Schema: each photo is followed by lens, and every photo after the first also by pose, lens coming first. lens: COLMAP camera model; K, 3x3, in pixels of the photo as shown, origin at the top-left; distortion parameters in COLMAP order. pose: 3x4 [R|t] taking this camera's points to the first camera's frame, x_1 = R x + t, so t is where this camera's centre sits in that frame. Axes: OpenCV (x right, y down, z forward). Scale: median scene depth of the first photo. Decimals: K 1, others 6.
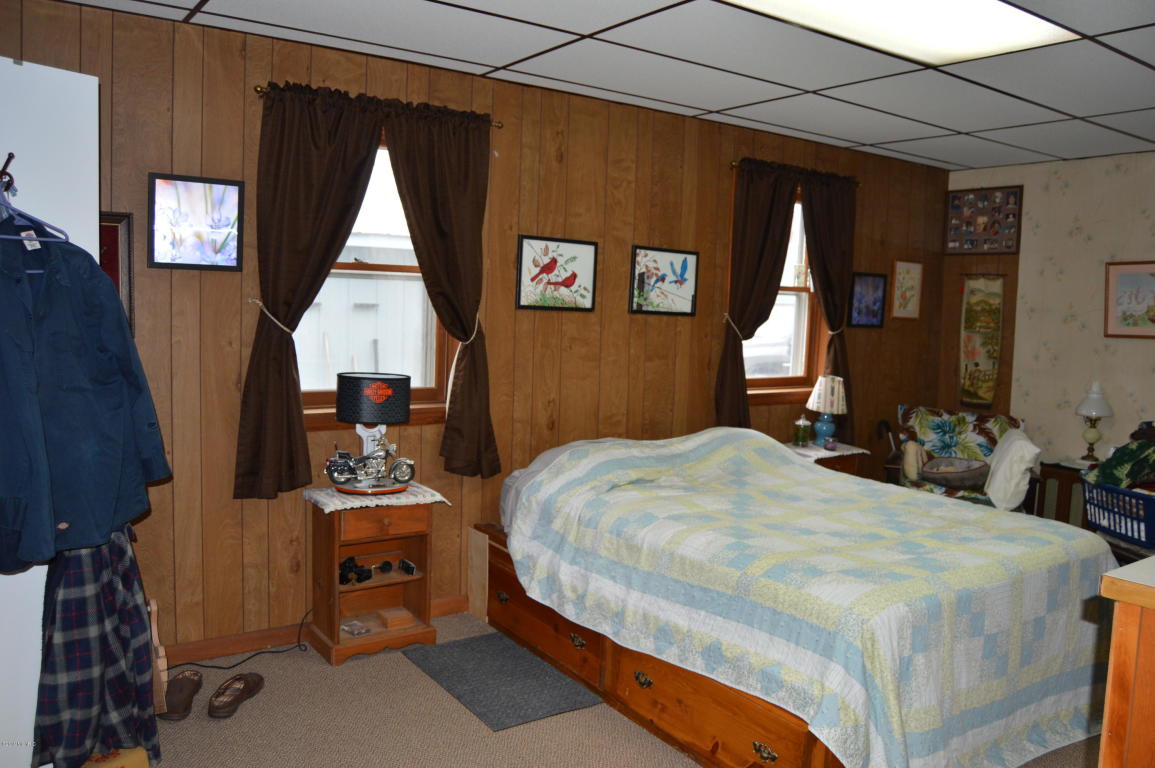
lens RADIAL K [[910.0, 0, 577.3], [0, 910.0, 377.5], [0, 0, 1]] dist [-0.091540, 0.023012]
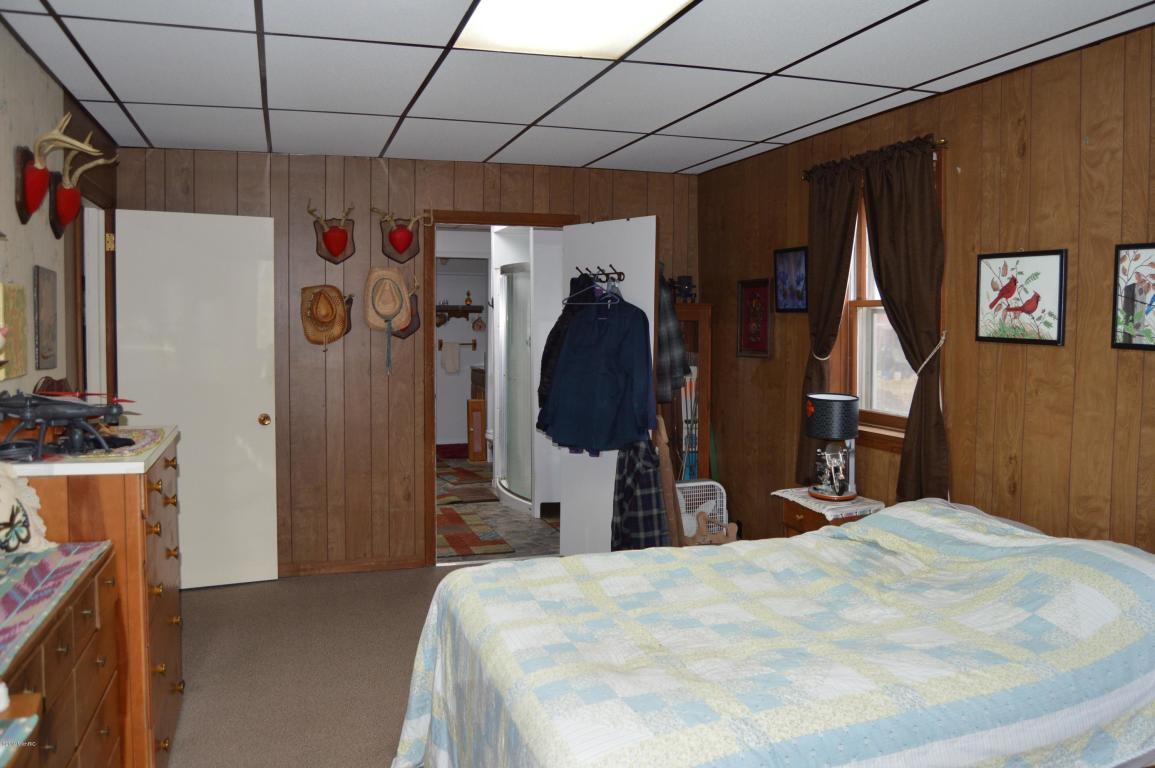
lens RADIAL K [[910.0, 0, 578.0], [0, 910.0, 385.2], [0, 0, 1]] dist [-0.091540, 0.023012]
pose [[-0.293918, 0.031553, -0.955310, 0.817035], [-0.097166, 0.993291, 0.062702, -0.048355], [0.950879, 0.111253, -0.288880, 0.852949]]
